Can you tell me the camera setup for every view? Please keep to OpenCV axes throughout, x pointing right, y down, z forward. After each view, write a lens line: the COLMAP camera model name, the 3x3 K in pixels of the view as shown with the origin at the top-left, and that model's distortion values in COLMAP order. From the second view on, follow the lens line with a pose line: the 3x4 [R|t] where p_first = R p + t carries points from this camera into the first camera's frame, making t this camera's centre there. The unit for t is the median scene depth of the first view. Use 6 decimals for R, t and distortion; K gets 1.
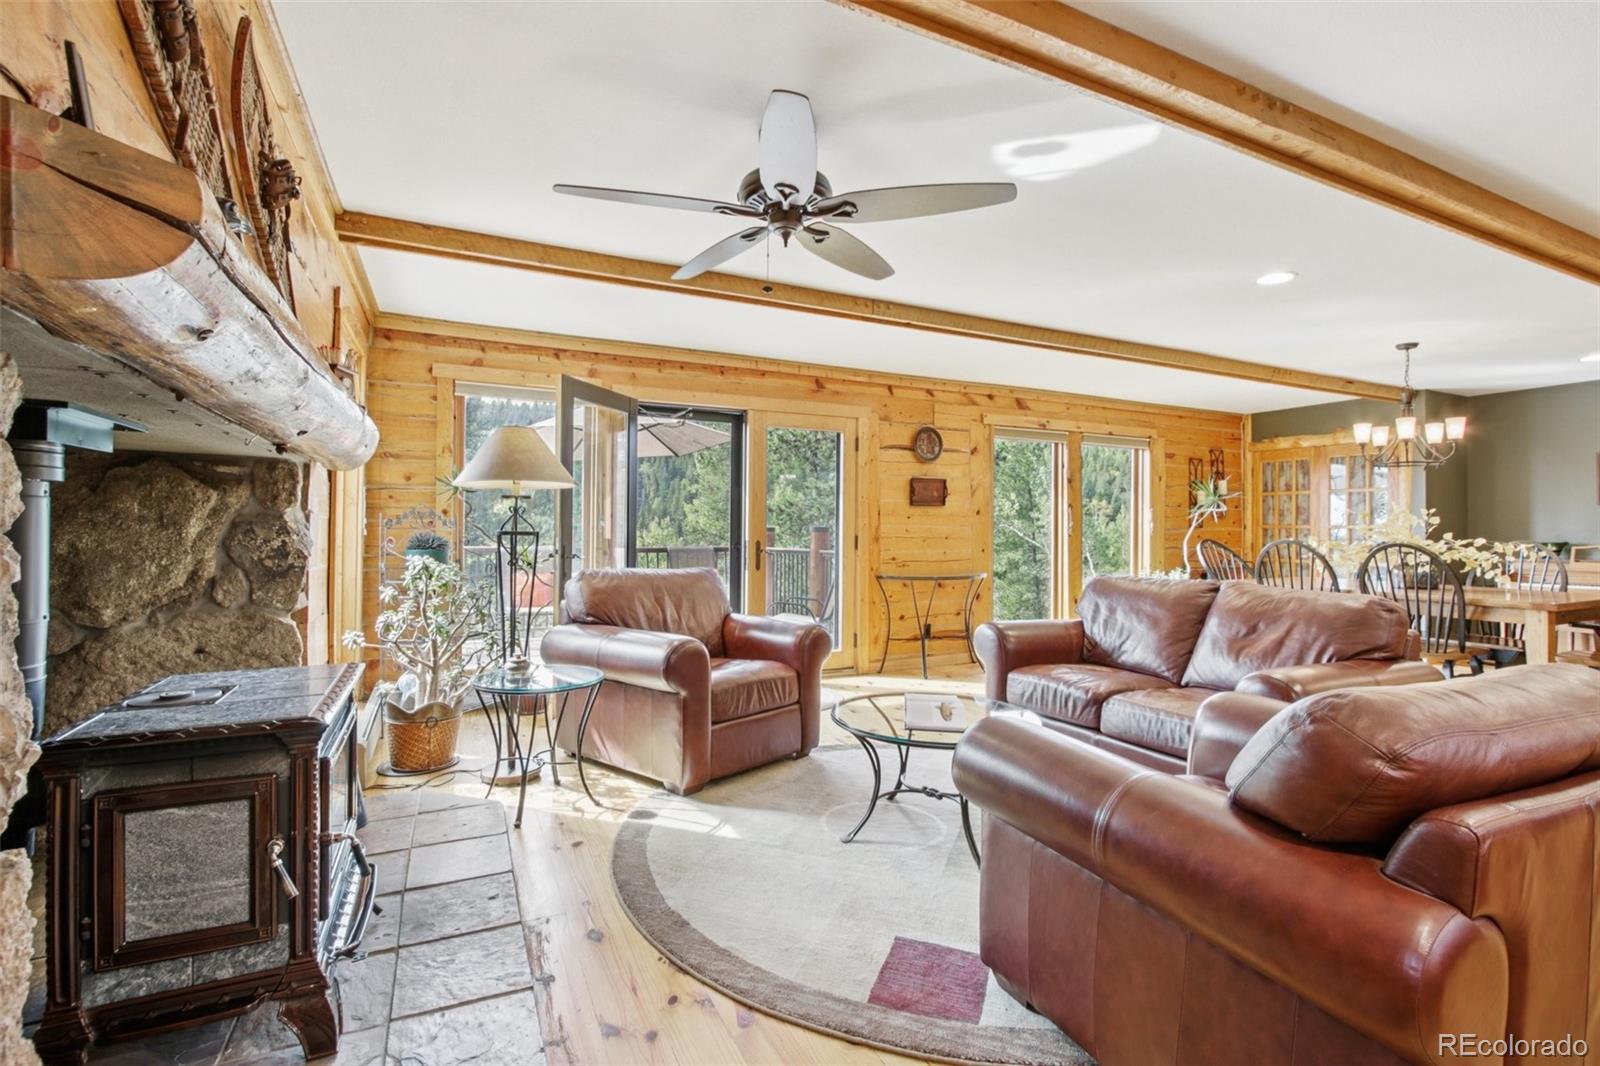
lens RADIAL K [[734.9, 0, 791.0], [0, 734.9, 525.4], [0, 0, 1]] dist [-0.018132, 0.002827]
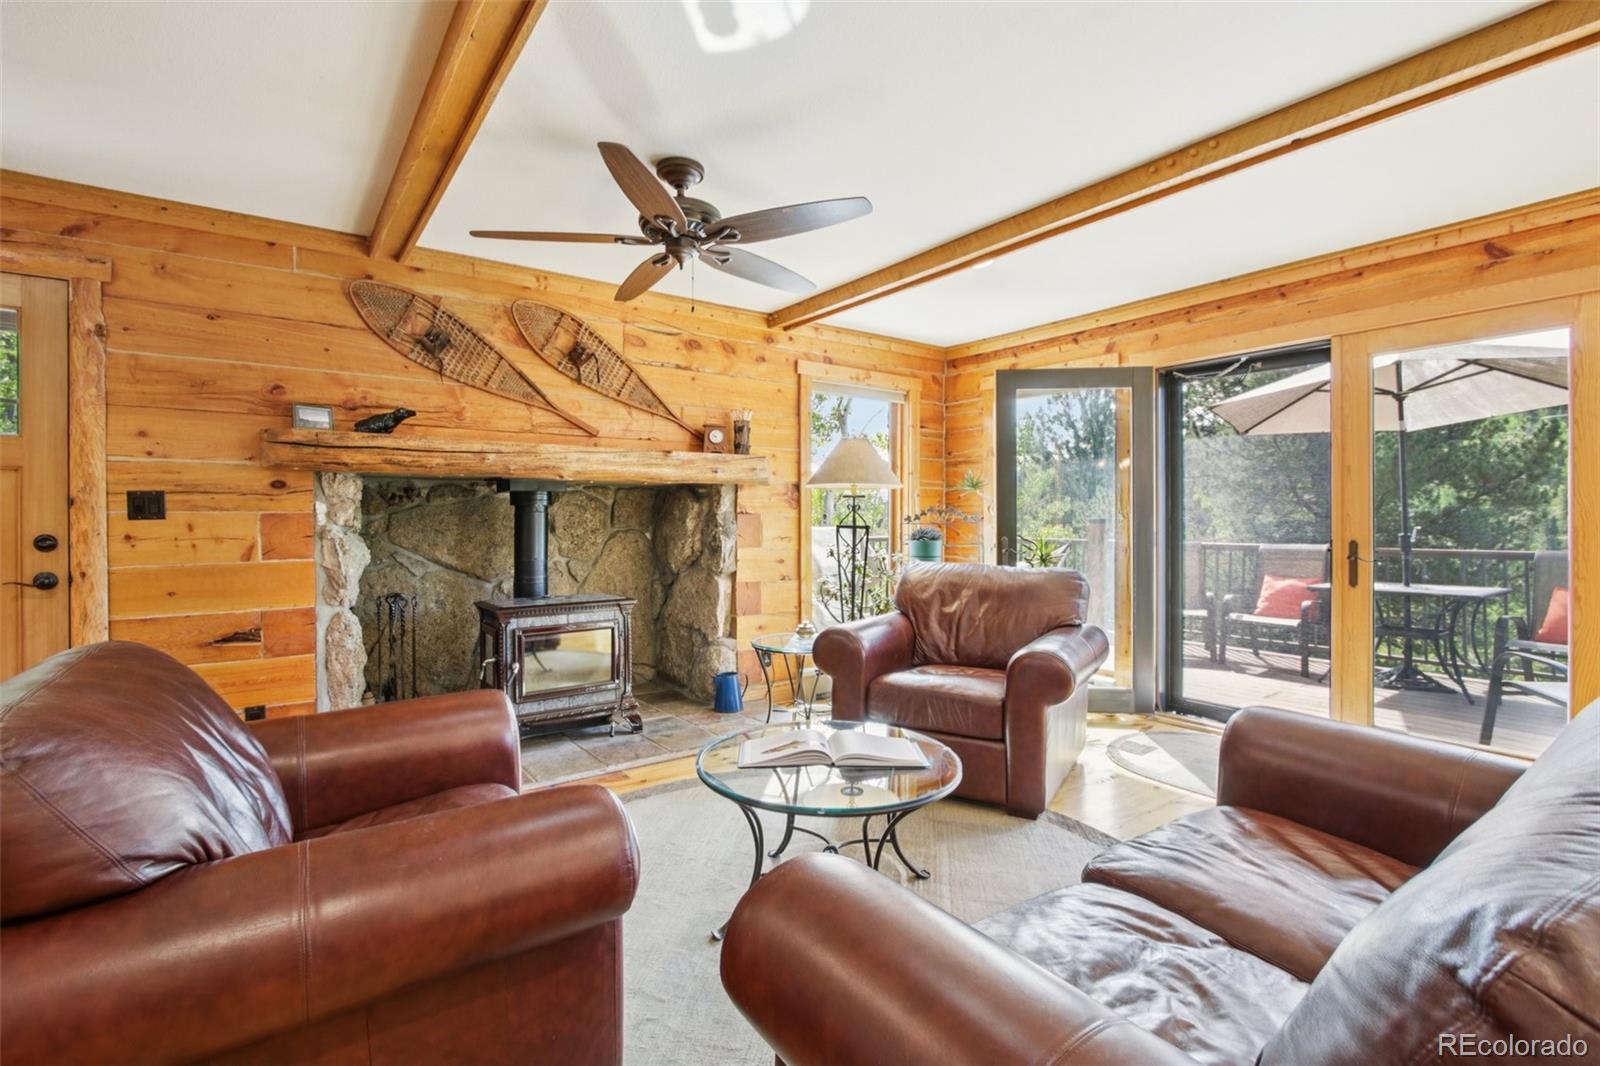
lens RADIAL K [[734.9, 0, 792.9], [0, 734.9, 521.0], [0, 0, 1]] dist [-0.018132, 0.002827]
pose [[0.178921, -0.008460, -0.983827, 0.606749], [0.006149, 0.999953, -0.007481, 0.007439], [0.983844, -0.004711, 0.178965, 0.523608]]
